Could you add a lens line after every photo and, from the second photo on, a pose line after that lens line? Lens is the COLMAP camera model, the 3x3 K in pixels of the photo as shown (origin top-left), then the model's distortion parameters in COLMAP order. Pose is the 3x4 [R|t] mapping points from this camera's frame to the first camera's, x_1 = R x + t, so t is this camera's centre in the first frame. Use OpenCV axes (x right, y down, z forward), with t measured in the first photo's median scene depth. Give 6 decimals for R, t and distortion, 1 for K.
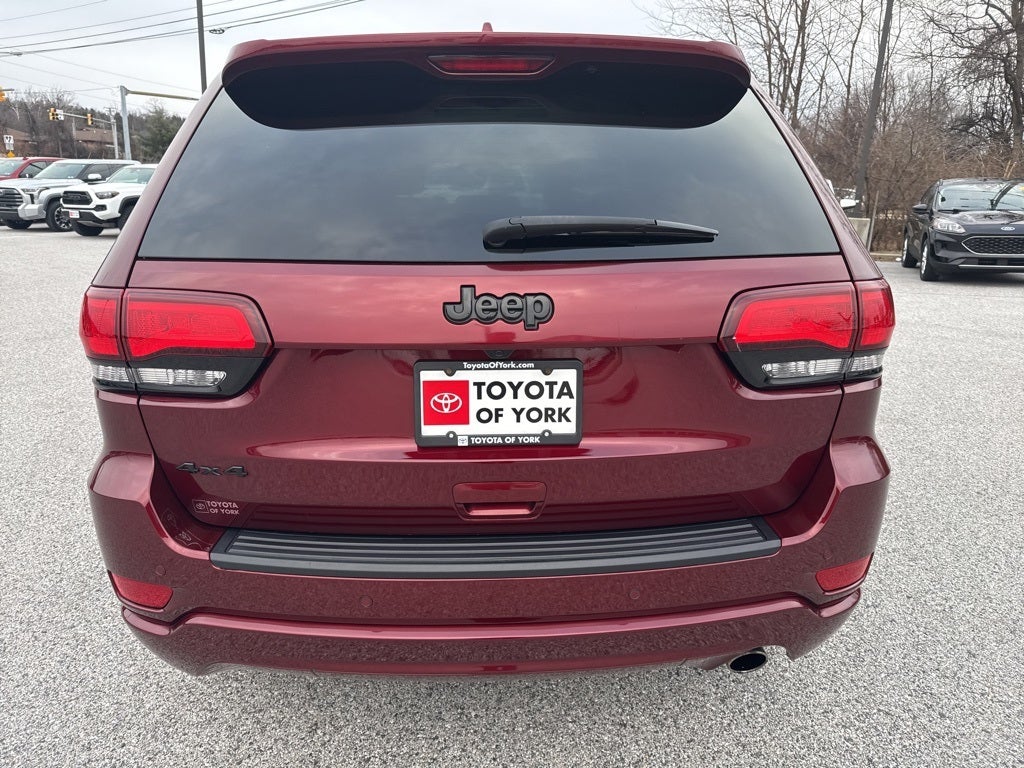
lens RADIAL K [[729.8, 0, 512.0], [0, 729.8, 384.0], [0, 0, 1]] dist [0.048547, -0.060365]
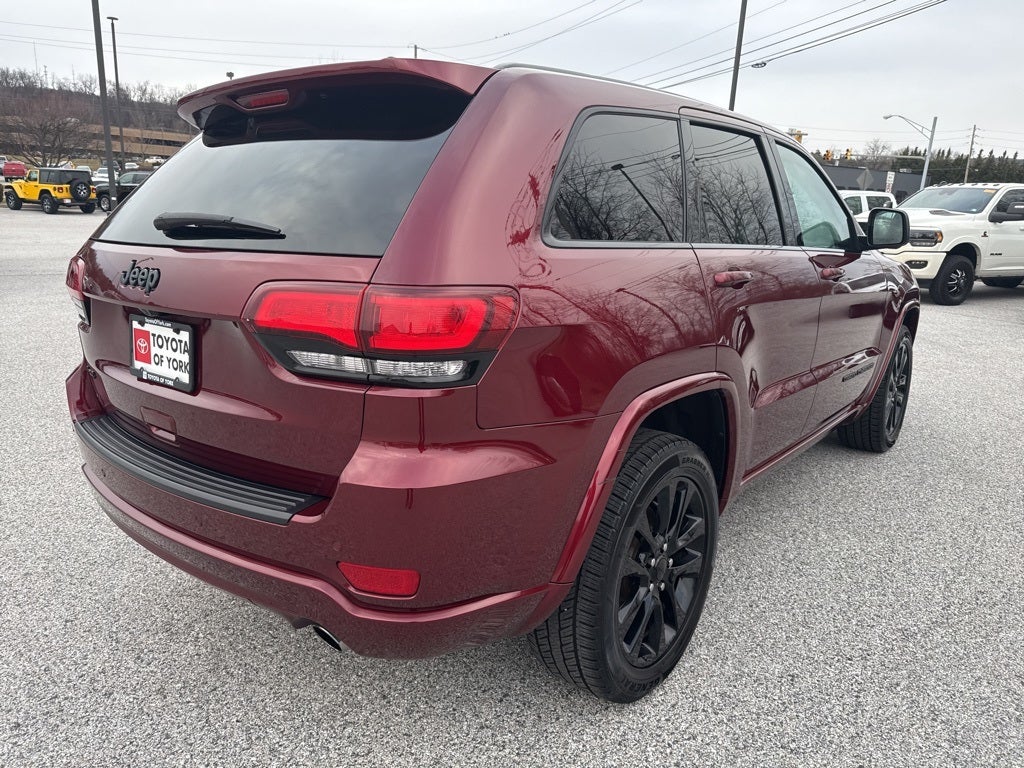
lens RADIAL K [[729.8, 0, 512.0], [0, 729.8, 384.0], [0, 0, 1]] dist [0.048547, -0.060365]
pose [[0.746248, 0.158777, -0.646454, 1.335822], [-0.181928, 0.982811, 0.031378, -0.073729], [0.640324, 0.094193, 0.762307, 0.388132]]
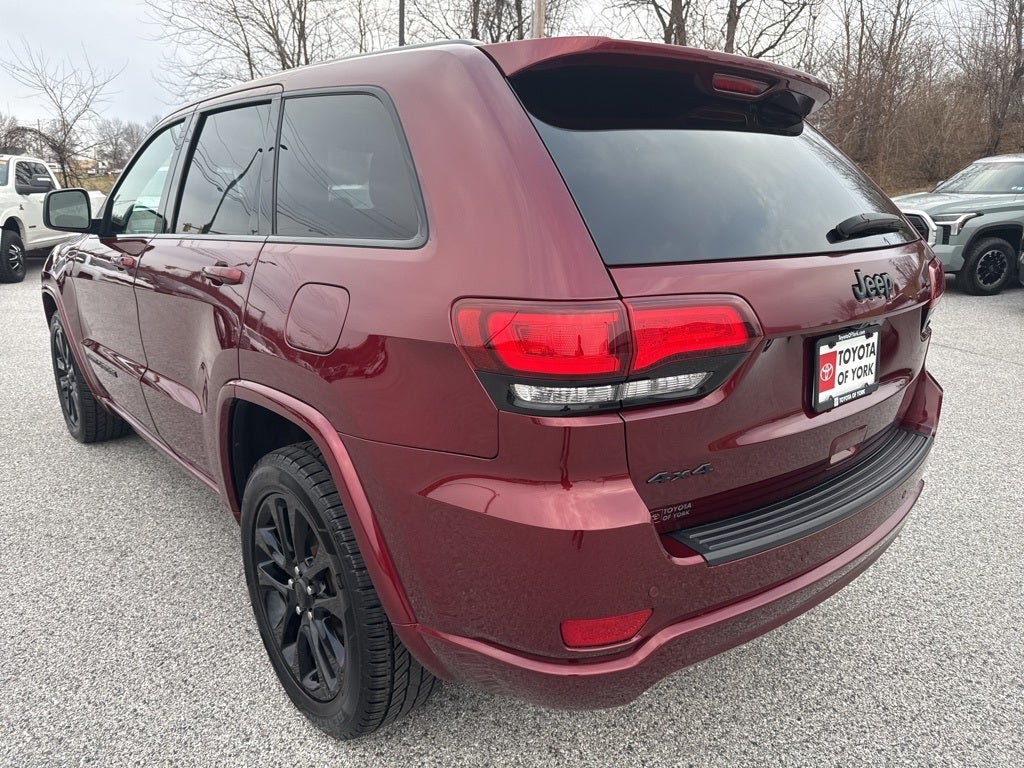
lens RADIAL K [[729.8, 0, 512.0], [0, 729.8, 384.0], [0, 0, 1]] dist [0.048547, -0.060365]
pose [[0.783949, -0.150064, 0.602415, -1.202699], [0.151610, 0.987243, 0.048630, -0.089361], [-0.602028, 0.053209, 0.796700, 0.355101]]
